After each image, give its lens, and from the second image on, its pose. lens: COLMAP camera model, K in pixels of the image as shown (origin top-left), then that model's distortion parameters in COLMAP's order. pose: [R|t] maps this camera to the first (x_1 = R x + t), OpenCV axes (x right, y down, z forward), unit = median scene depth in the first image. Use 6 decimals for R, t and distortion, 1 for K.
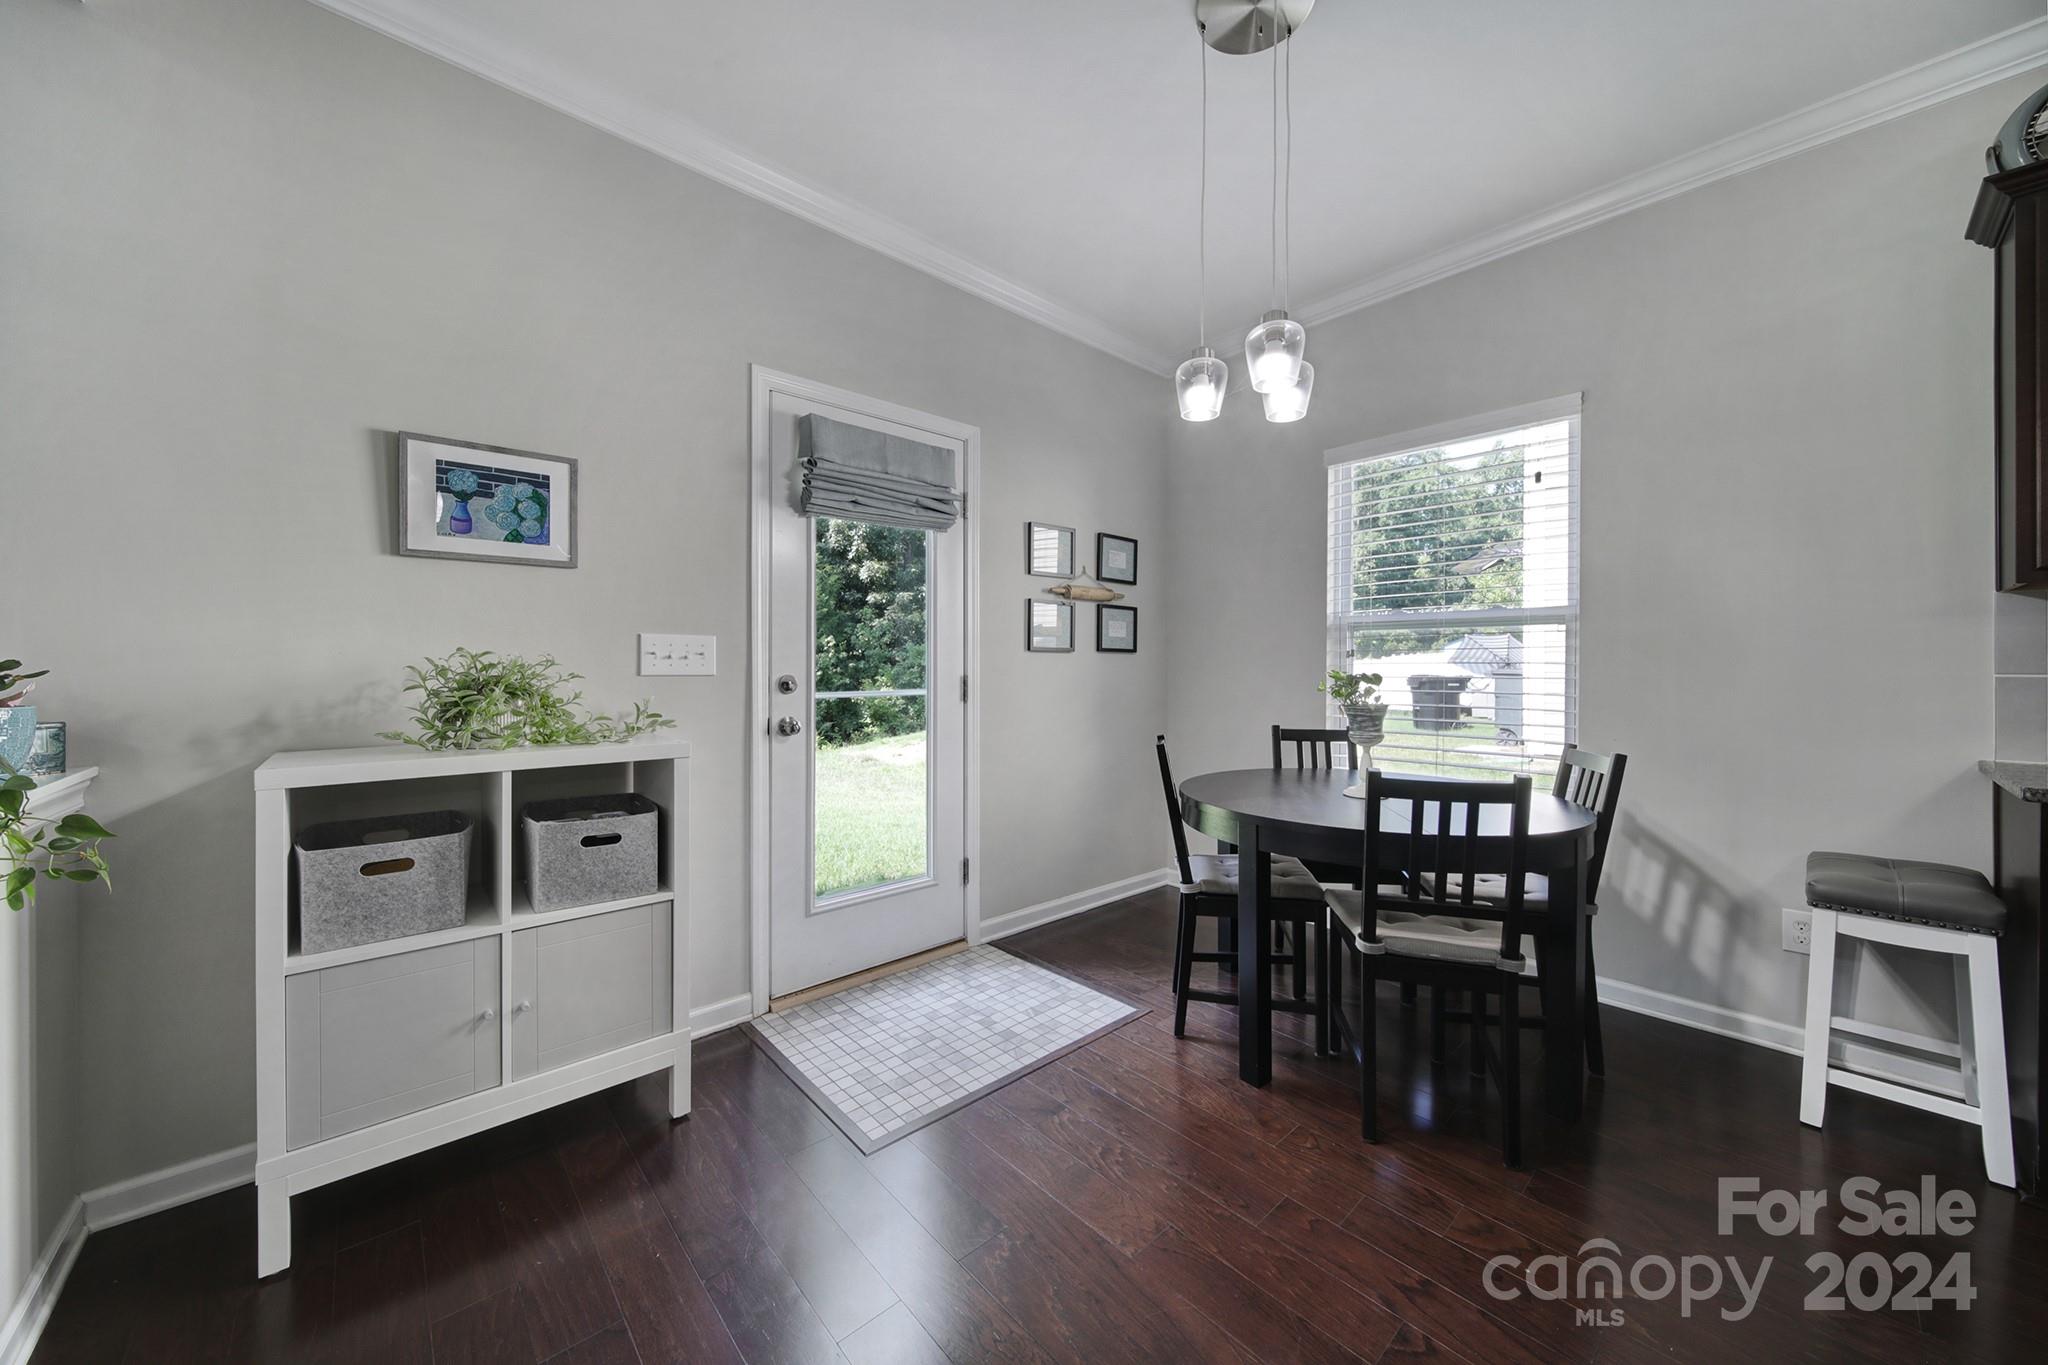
lens RADIAL K [[725.0, 0, 1015.7], [0, 725.0, 664.7], [0, 0, 1]] dist [-0.000006, -0.001034]
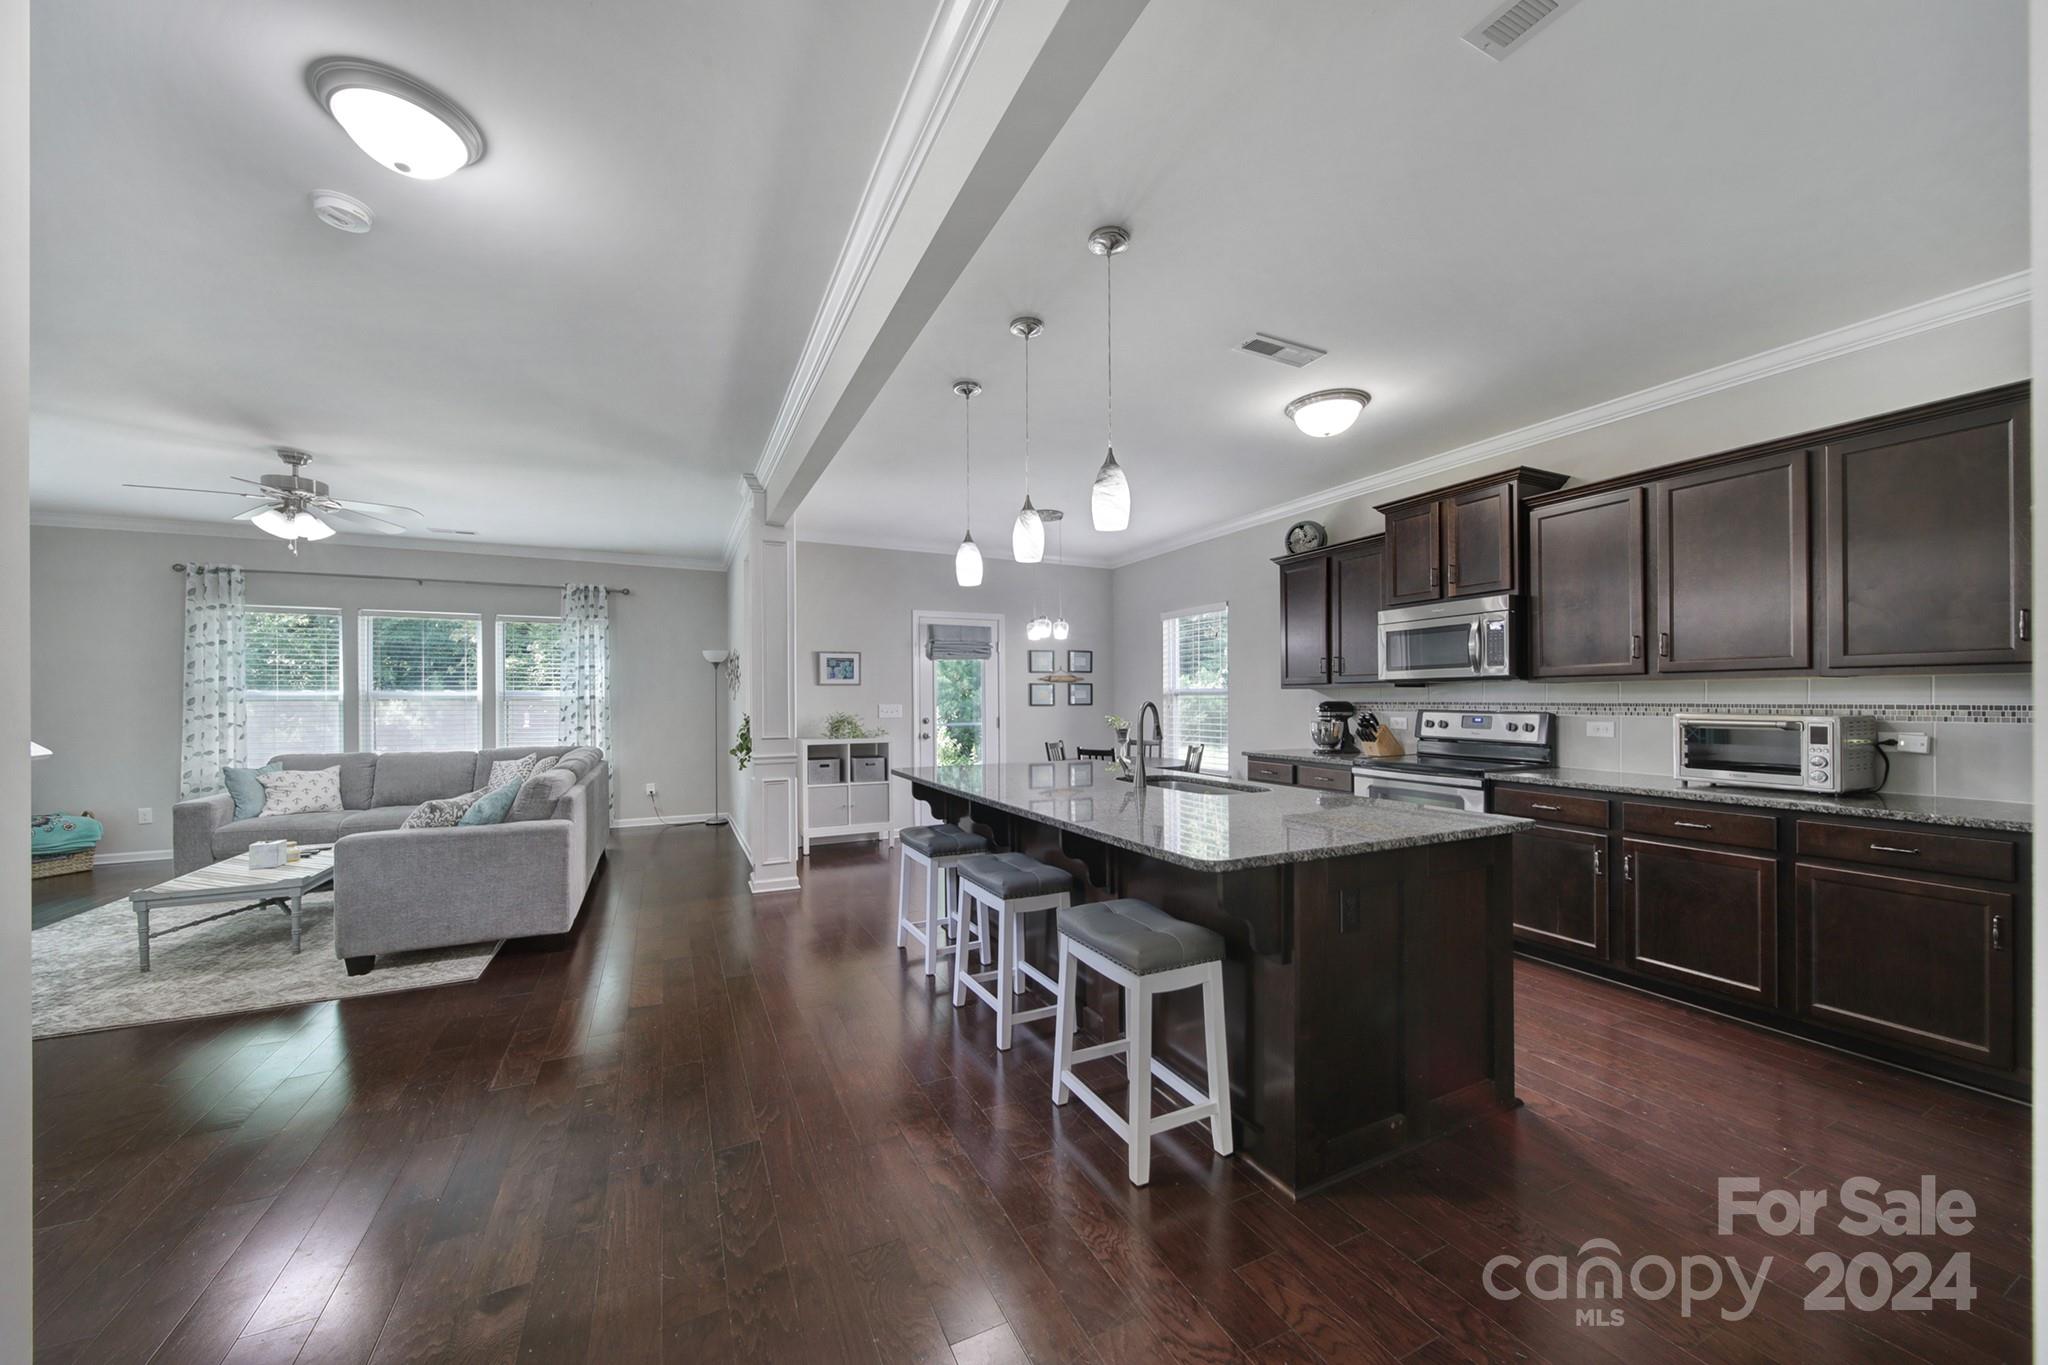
lens RADIAL K [[725.0, 0, 1015.5], [0, 725.0, 701.3], [0, 0, 1]] dist [-0.000006, -0.001034]
pose [[0.961711, -0.006631, -0.273987, 0.956988], [0.008388, 0.999951, 0.005239, -0.072435], [0.273939, -0.007337, 0.961719, -1.950186]]
